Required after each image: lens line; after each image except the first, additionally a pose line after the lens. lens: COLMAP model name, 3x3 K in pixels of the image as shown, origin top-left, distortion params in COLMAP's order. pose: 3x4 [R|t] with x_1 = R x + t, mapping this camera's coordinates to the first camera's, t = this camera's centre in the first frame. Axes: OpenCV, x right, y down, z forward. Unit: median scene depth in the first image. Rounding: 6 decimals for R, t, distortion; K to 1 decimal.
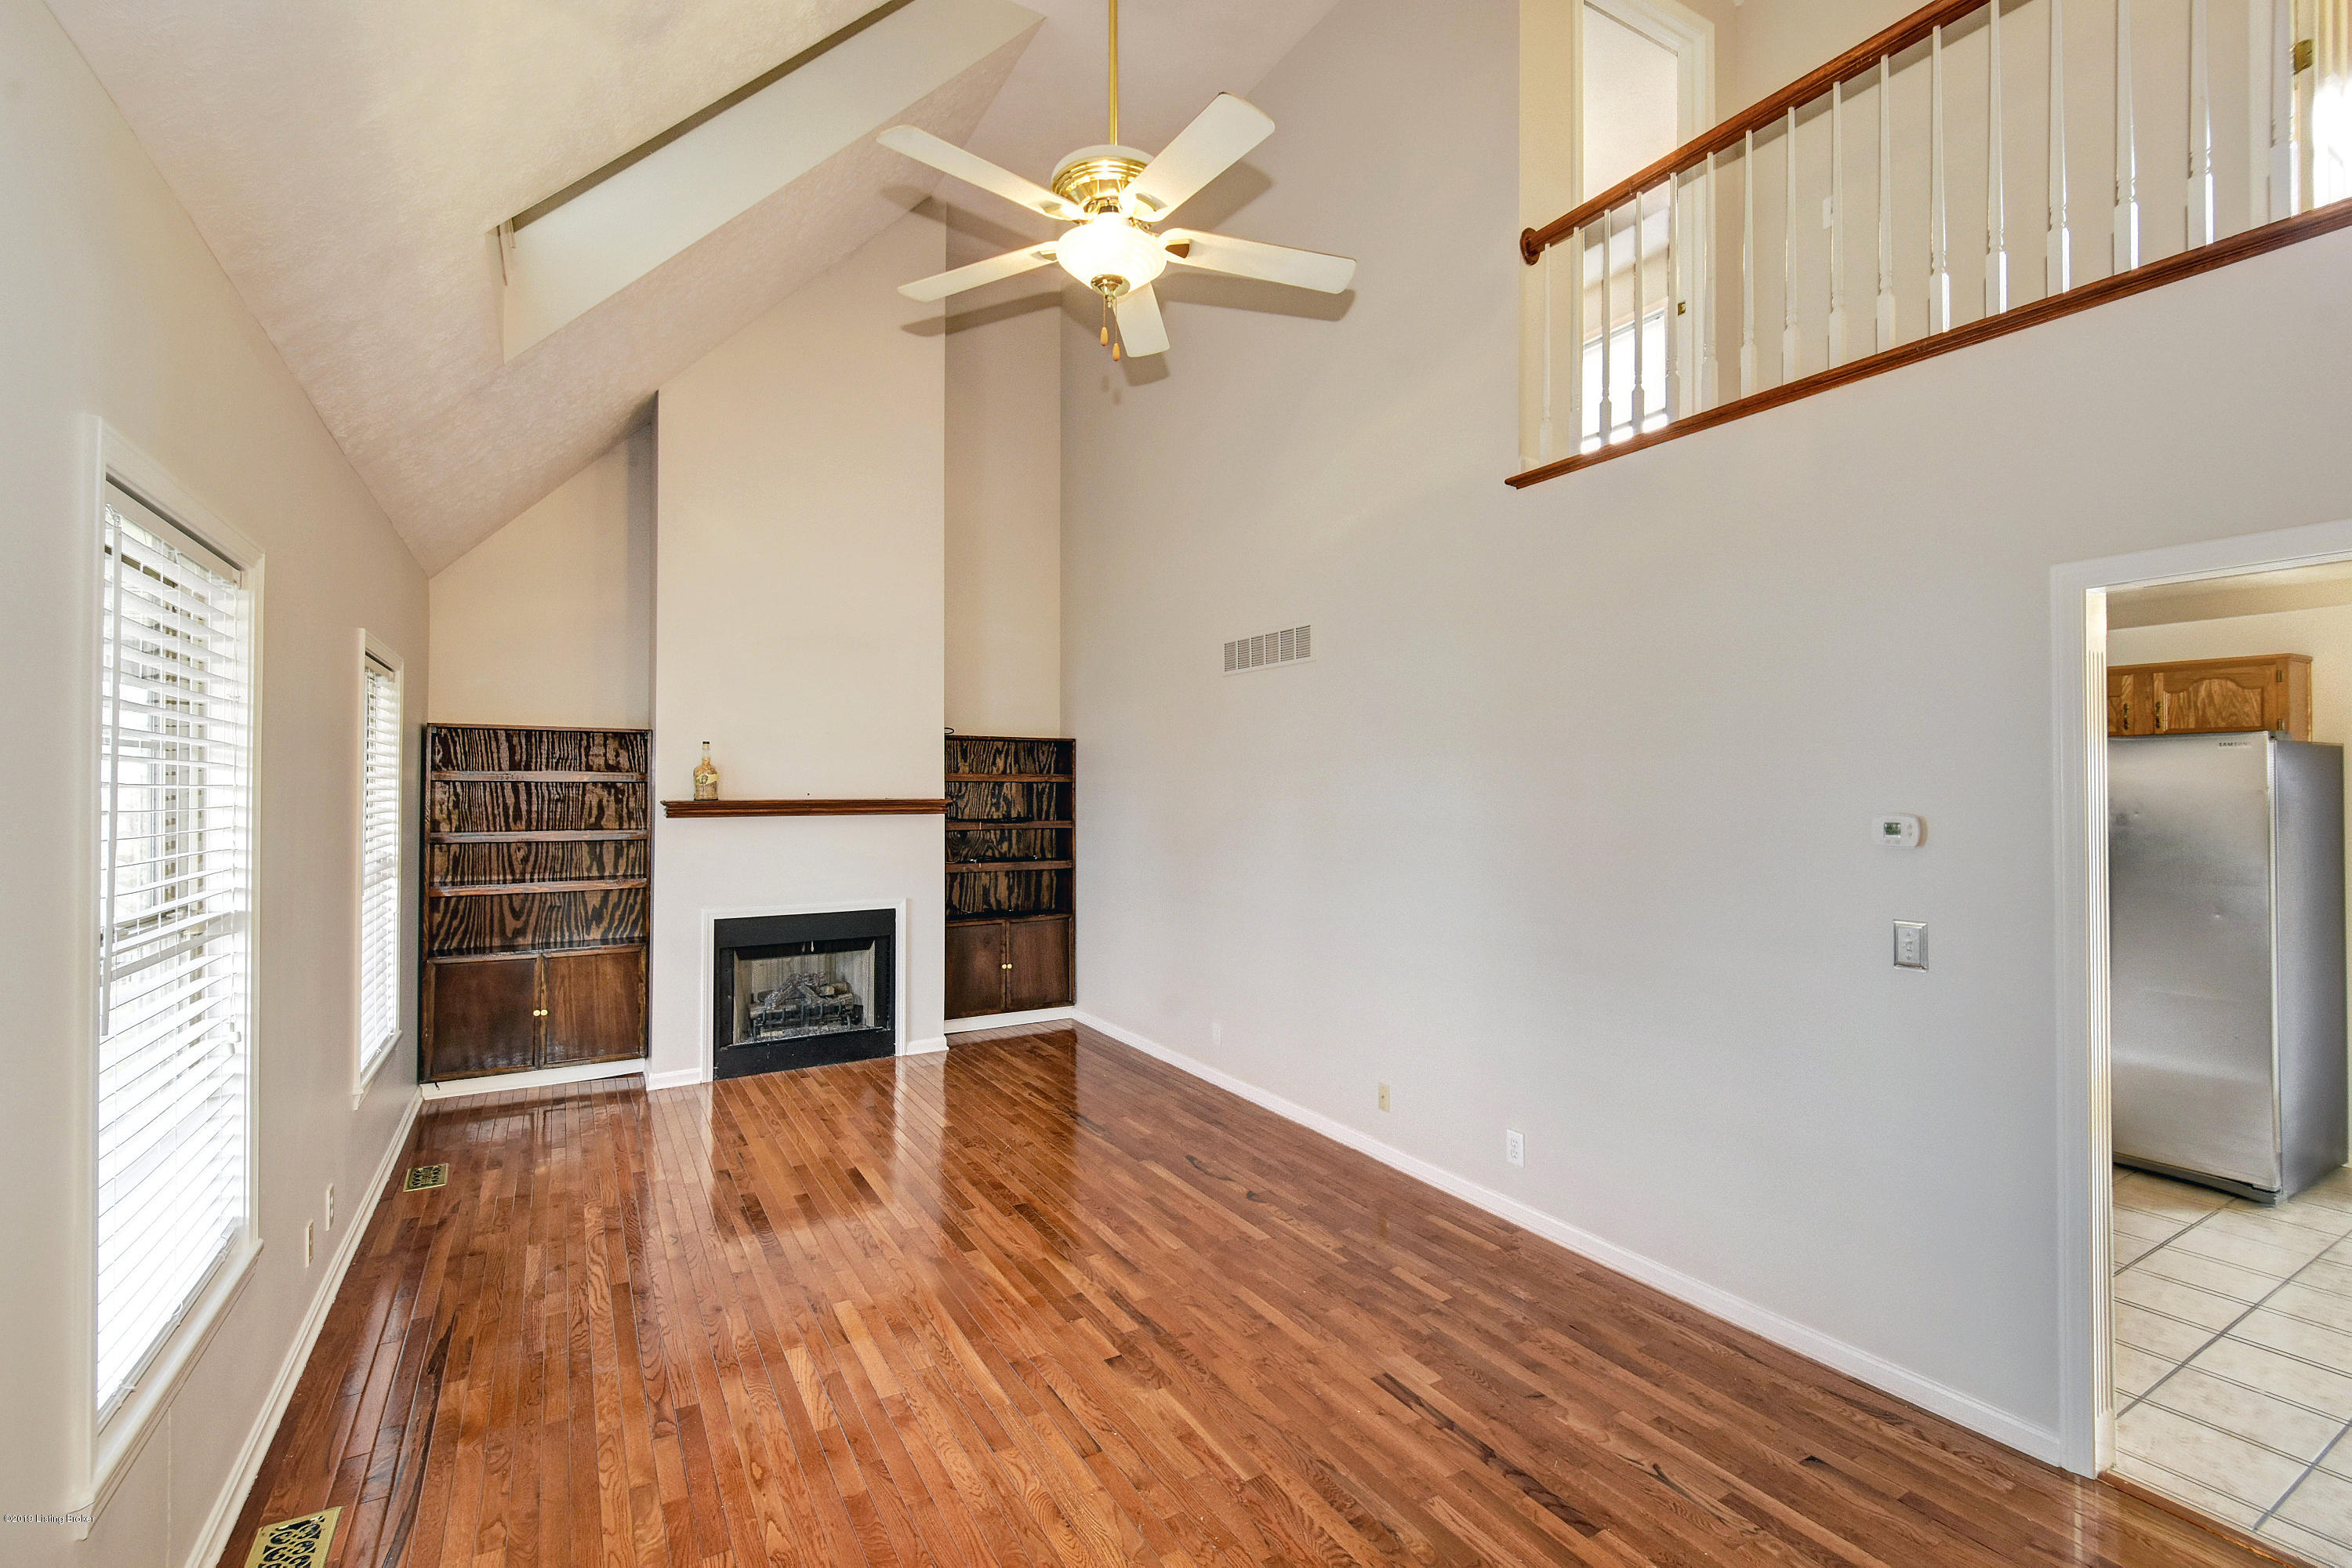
lens RADIAL K [[1040.5, 0, 1201.3], [0, 1040.5, 778.1], [0, 0, 1]] dist [-0.001568, -0.000435]
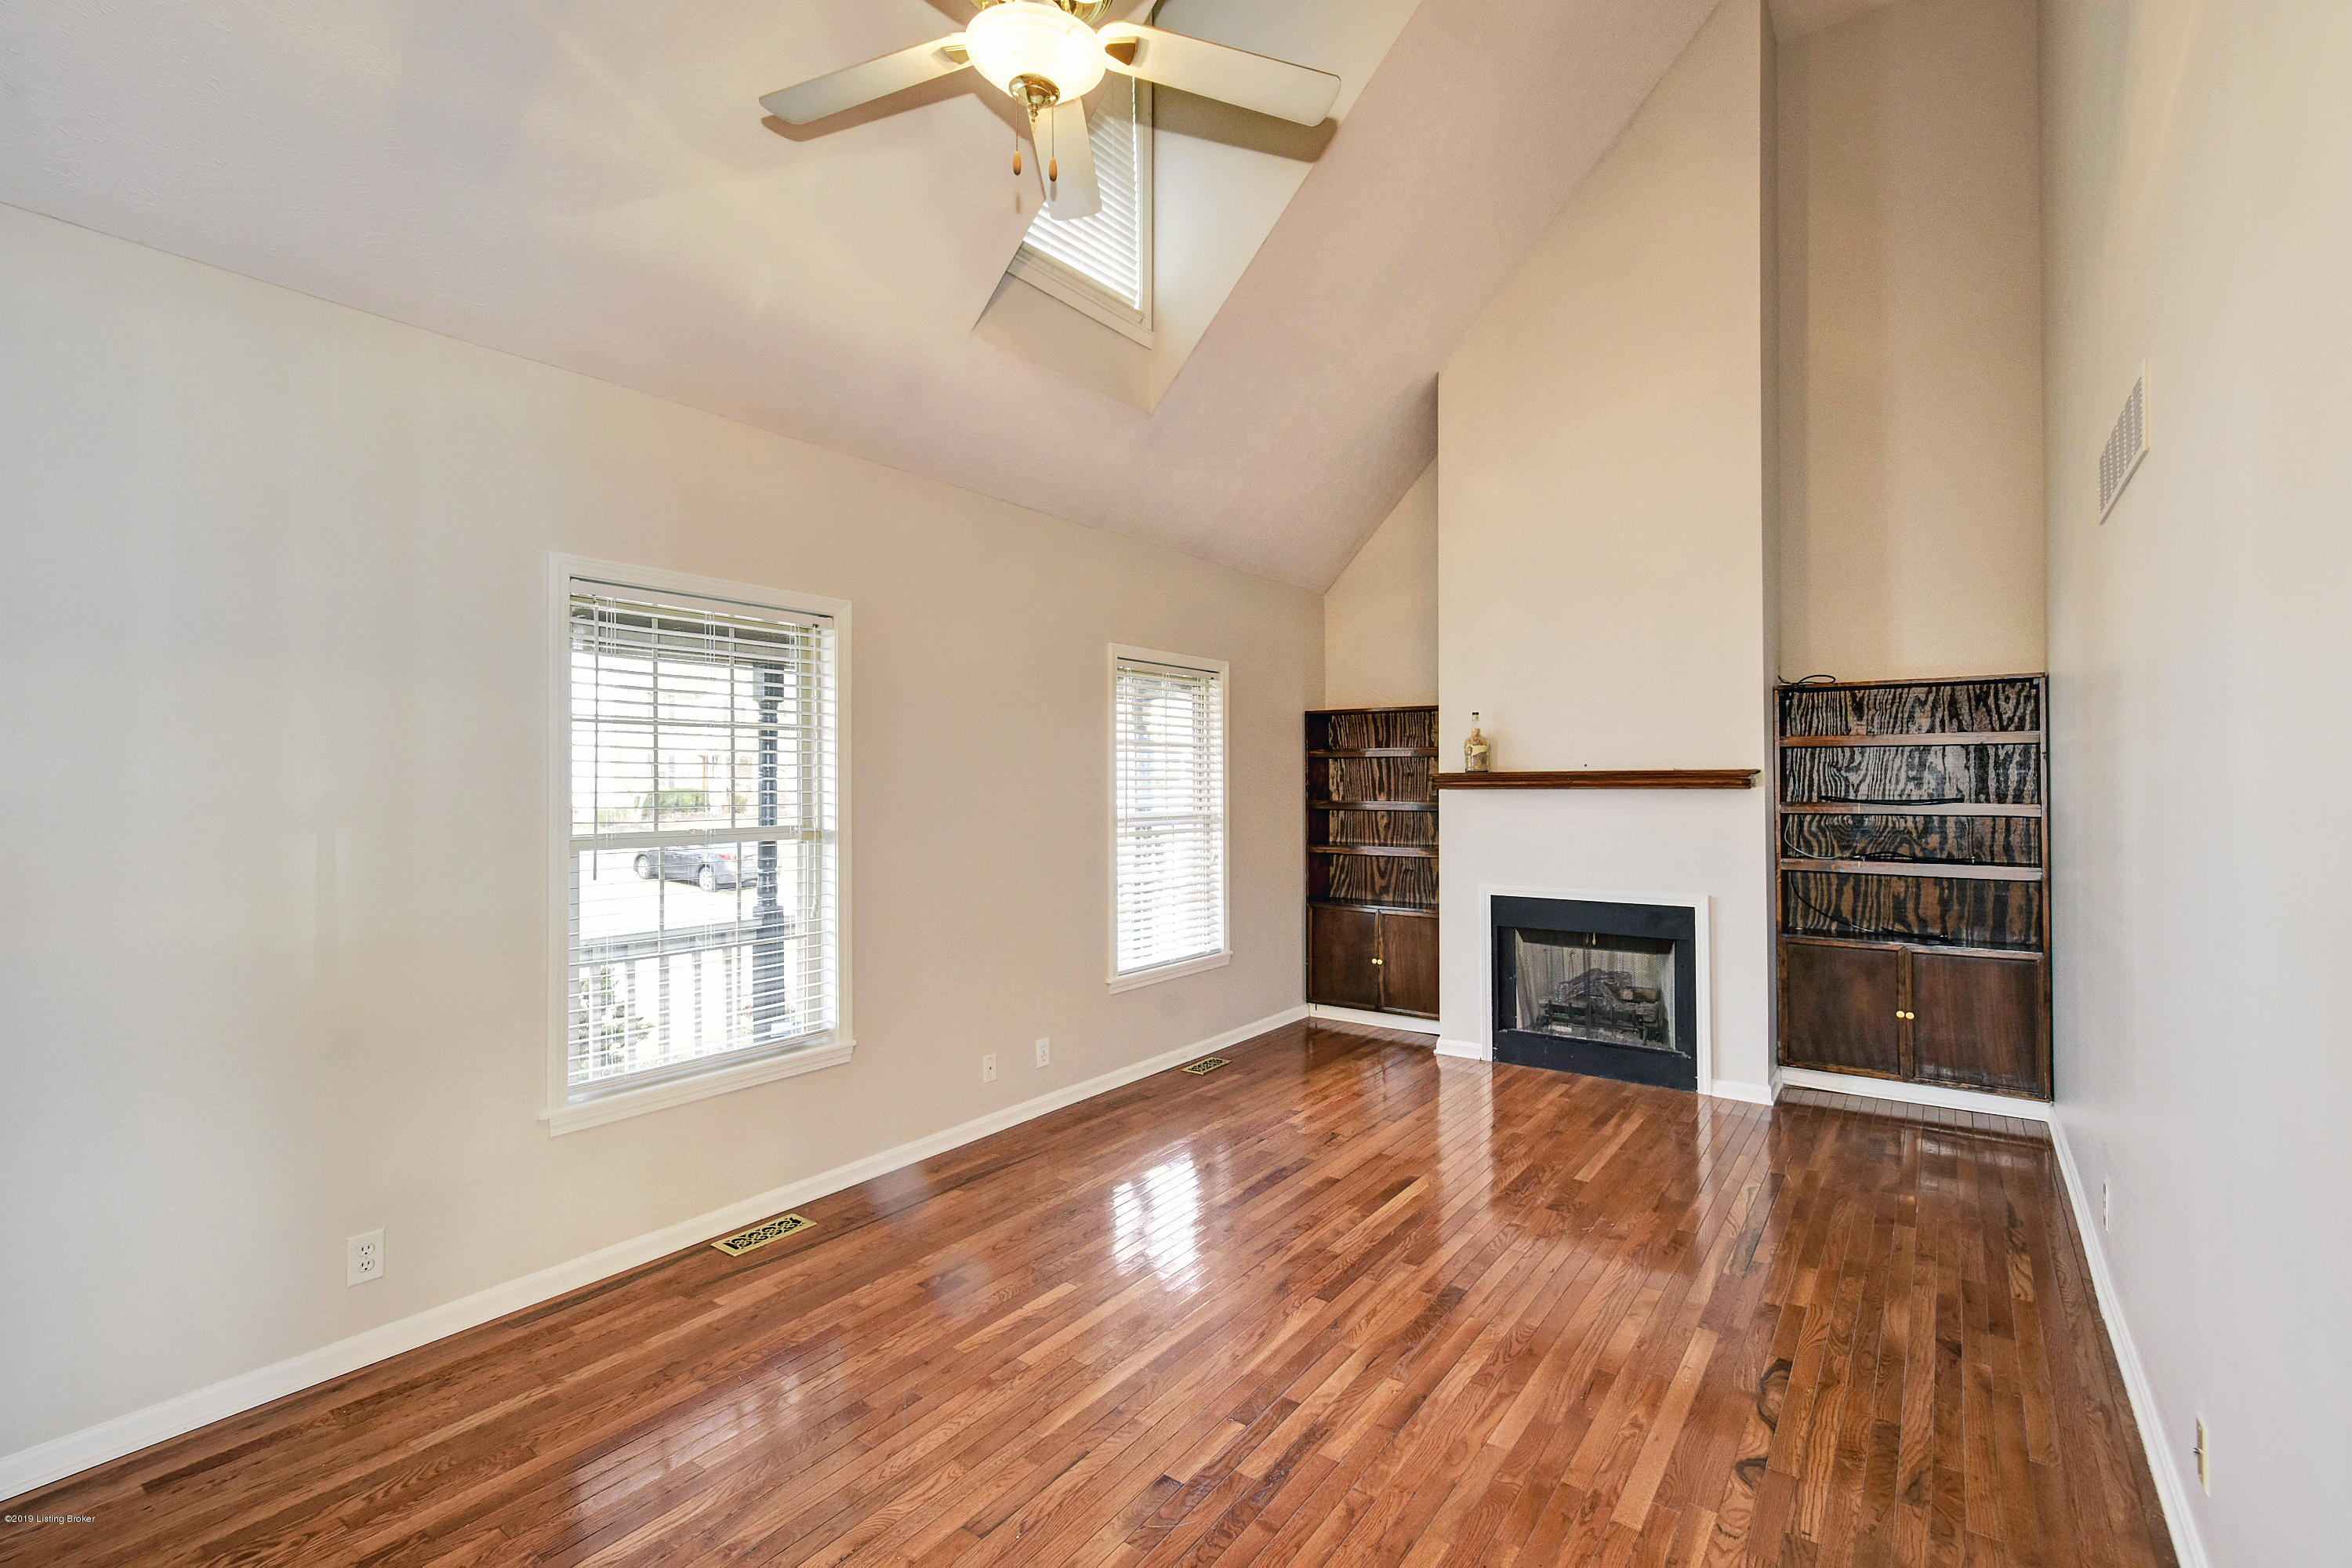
lens RADIAL K [[1040.5, 0, 1201.3], [0, 1040.5, 778.1], [0, 0, 1]] dist [-0.001568, -0.000435]
pose [[0.390168, -0.005685, -0.920726, 0.320879], [0.012967, 0.999916, -0.000680, 0.024126], [0.920653, -0.011674, 0.390208, 0.375543]]
